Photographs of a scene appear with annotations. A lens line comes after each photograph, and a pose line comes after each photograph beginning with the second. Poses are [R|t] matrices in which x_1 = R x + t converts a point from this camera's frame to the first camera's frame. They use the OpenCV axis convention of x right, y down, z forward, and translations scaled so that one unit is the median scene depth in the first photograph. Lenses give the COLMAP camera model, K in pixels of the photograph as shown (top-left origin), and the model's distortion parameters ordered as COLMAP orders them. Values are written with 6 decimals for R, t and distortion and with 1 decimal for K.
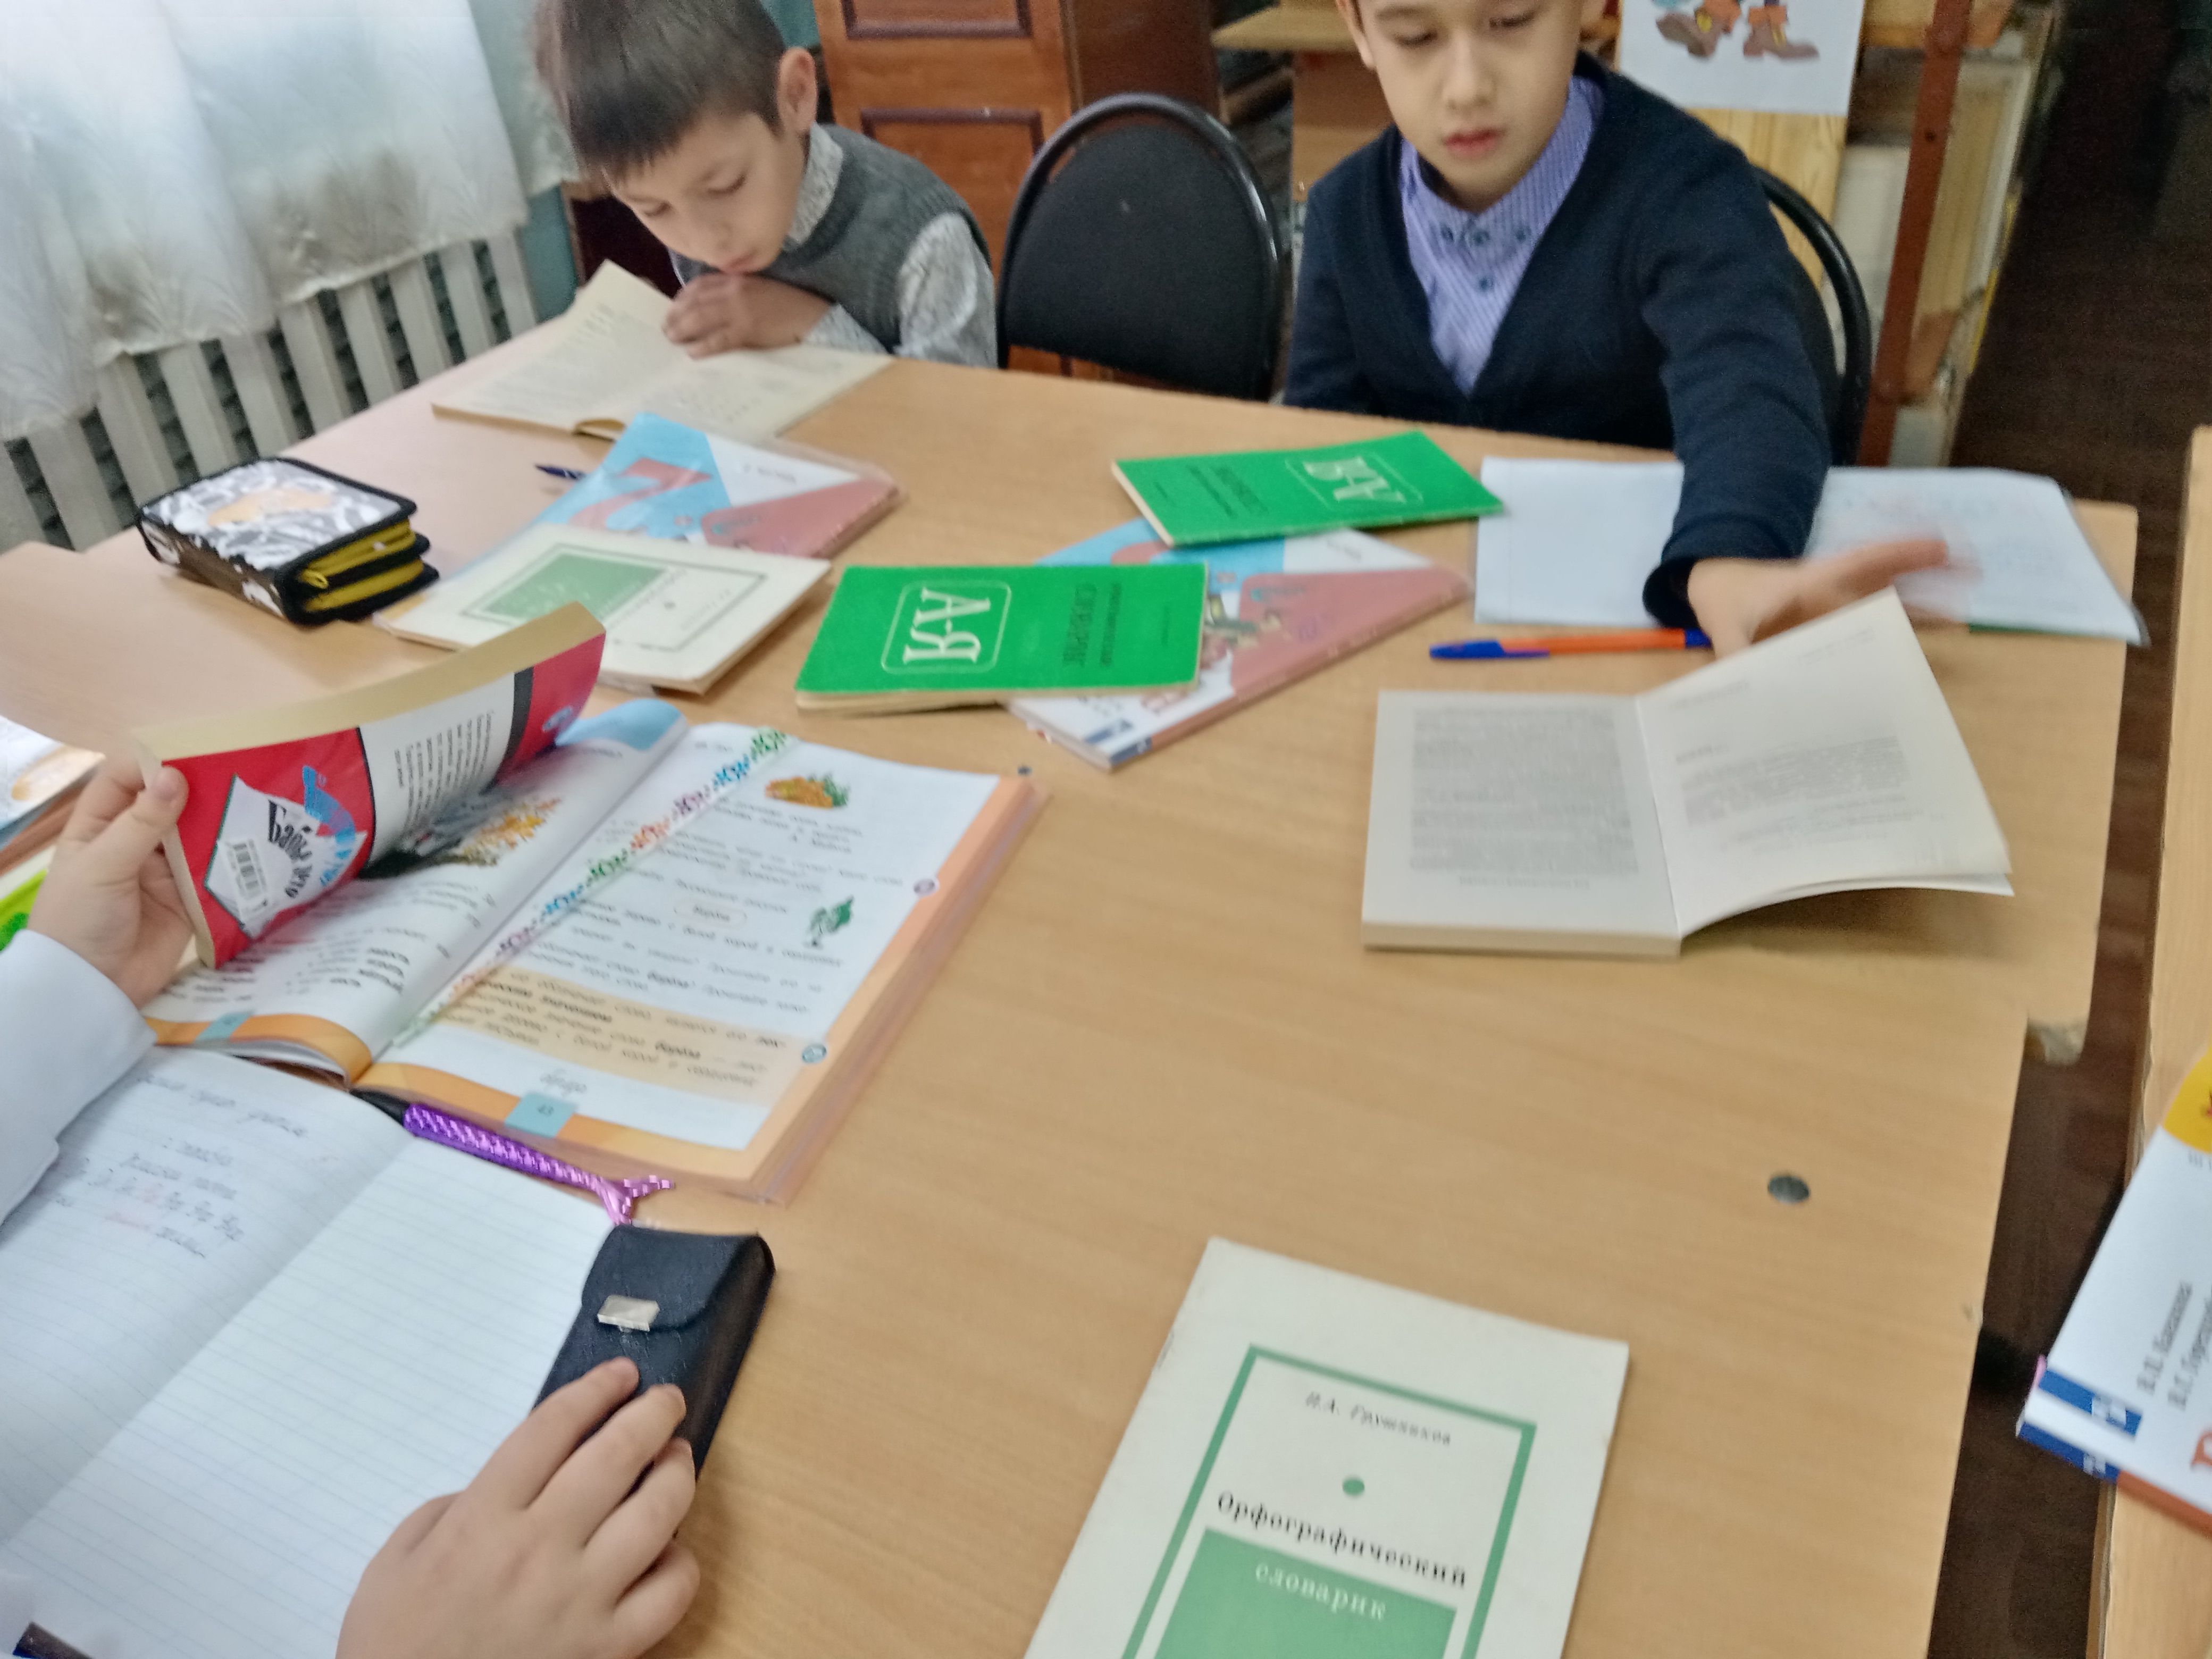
lens RADIAL K [[1780.8, 0, 1106.0], [0, 1780.8, 829.5], [0, 0, 1]] dist [-0.010986, -0.012100]
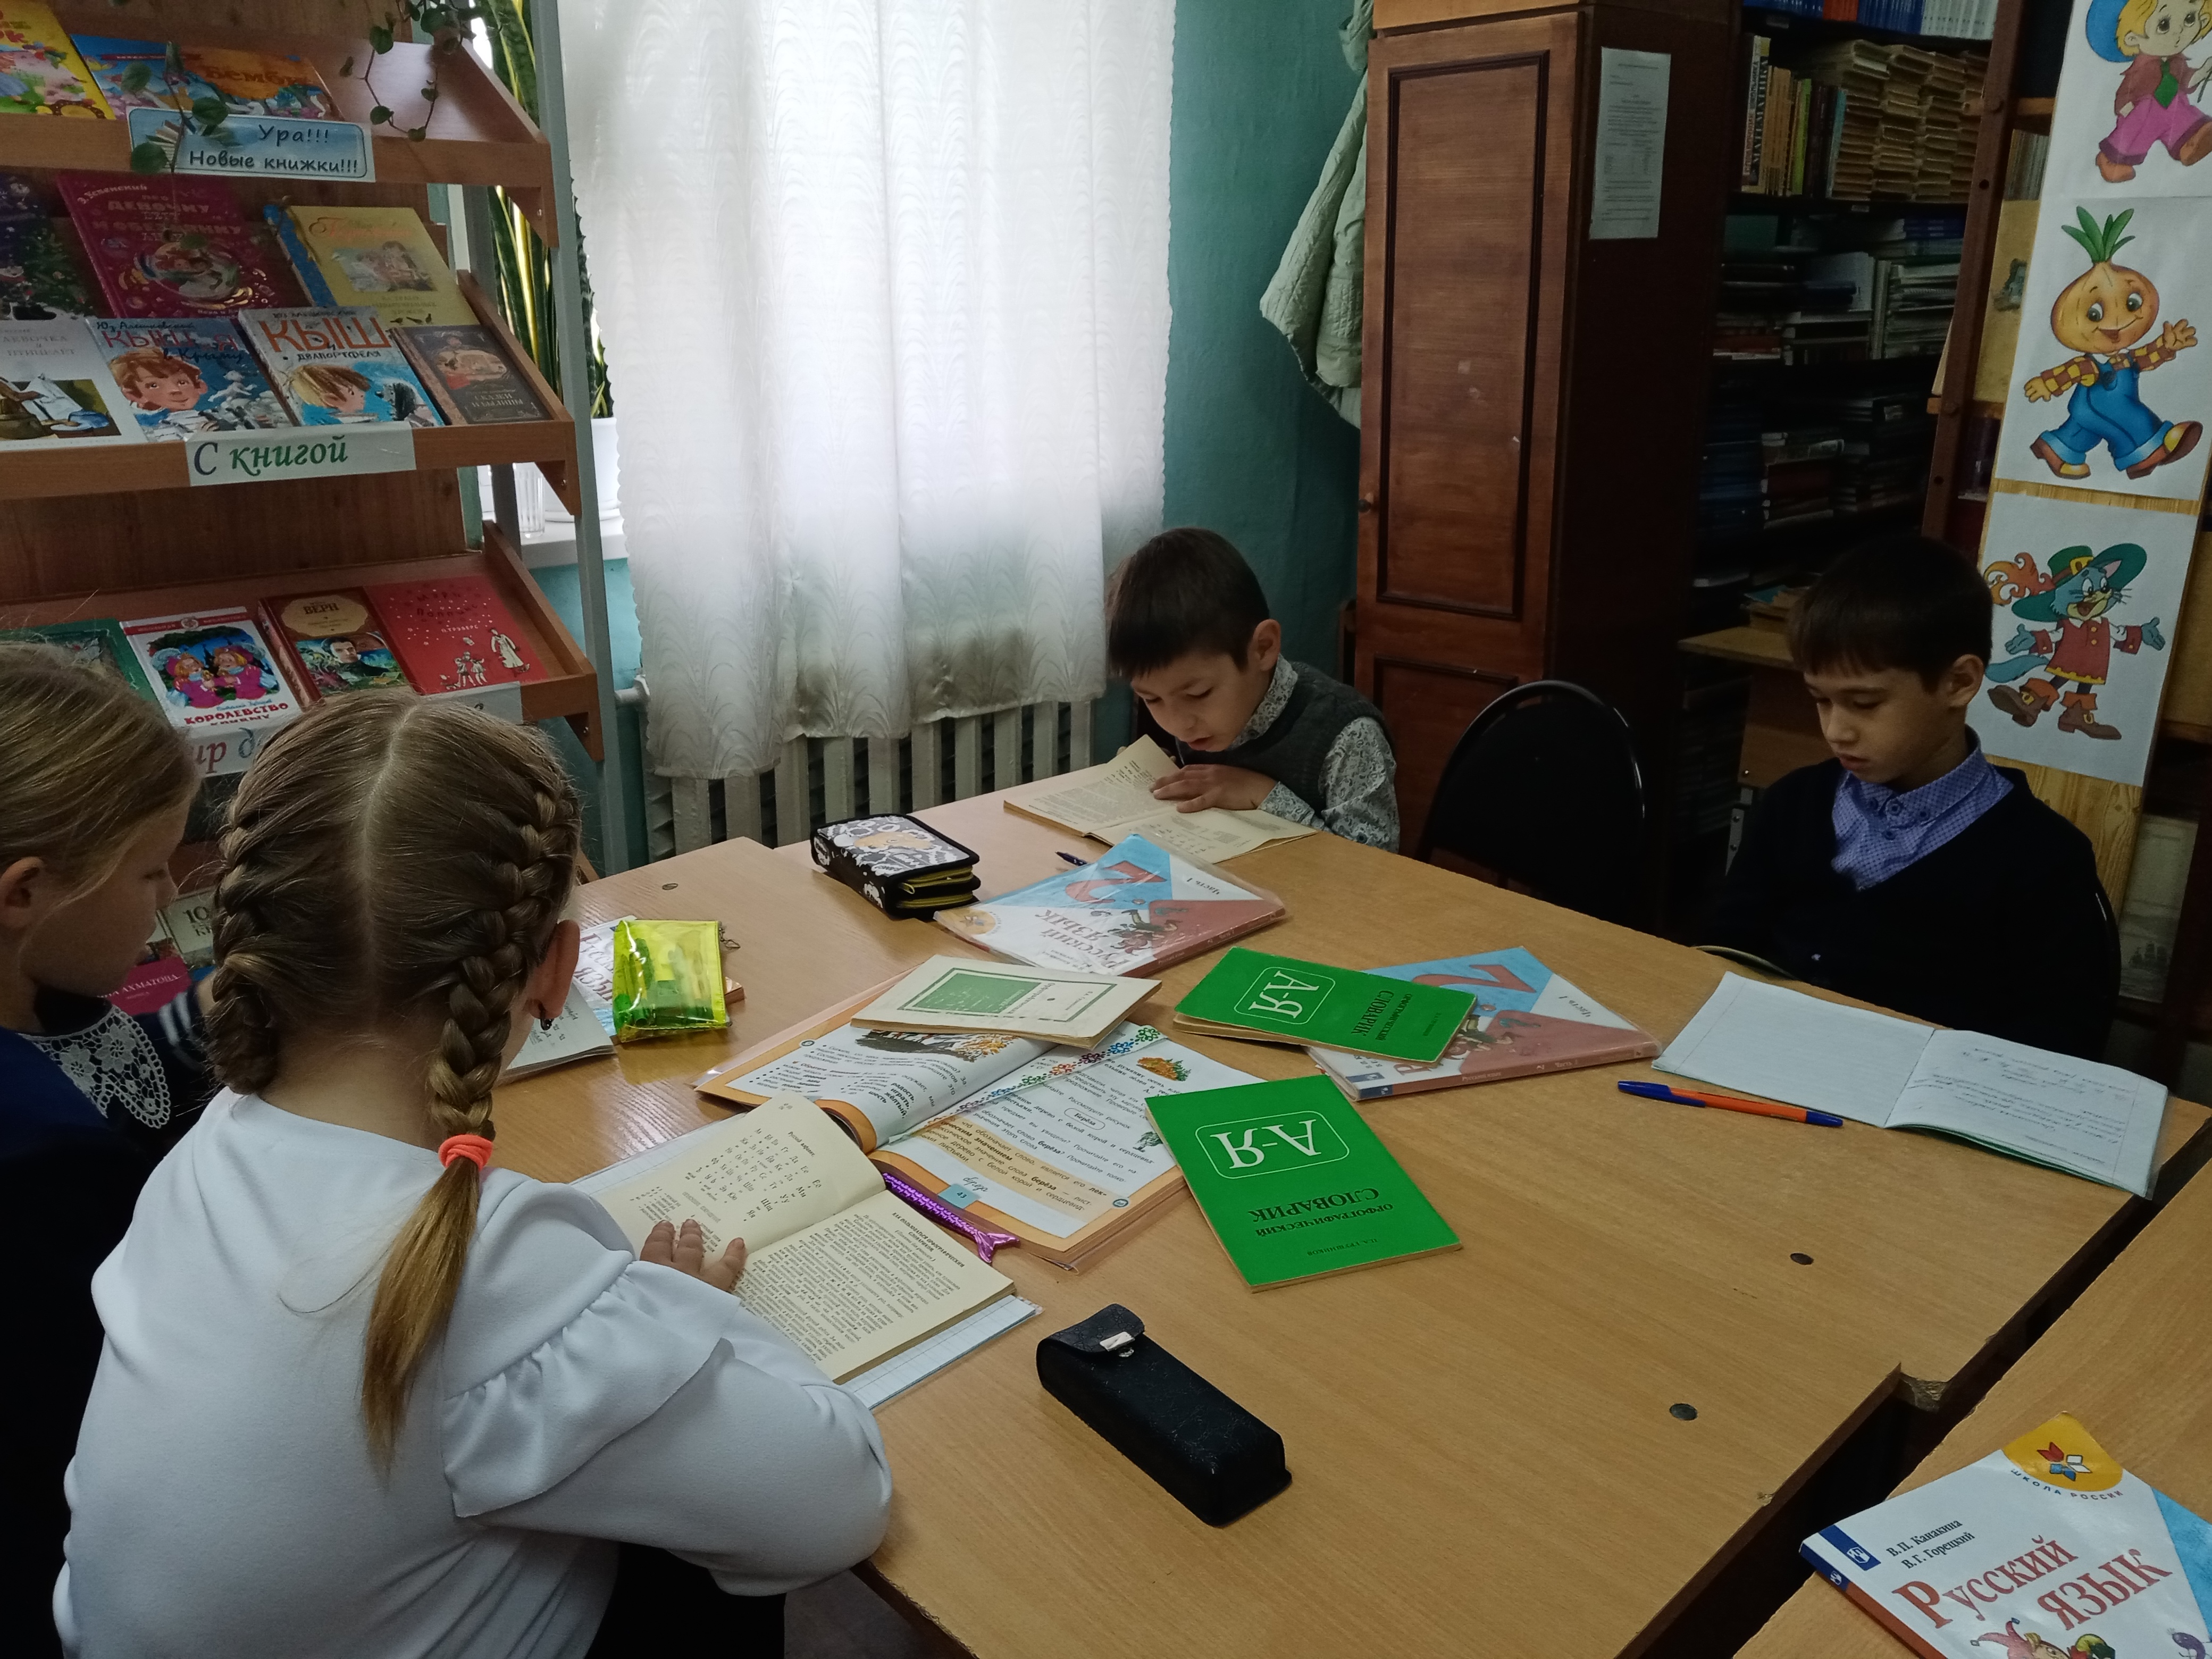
lens RADIAL K [[1718.7, 0, 1100.6], [0, 1718.7, 865.6], [0, 0, 1]] dist [-0.006033, -0.002561]
pose [[0.940488, 0.185711, -0.284595, 0.137408], [-0.250830, 0.944385, -0.212654, 0.113695], [0.229275, 0.271383, 0.934764, -0.369489]]
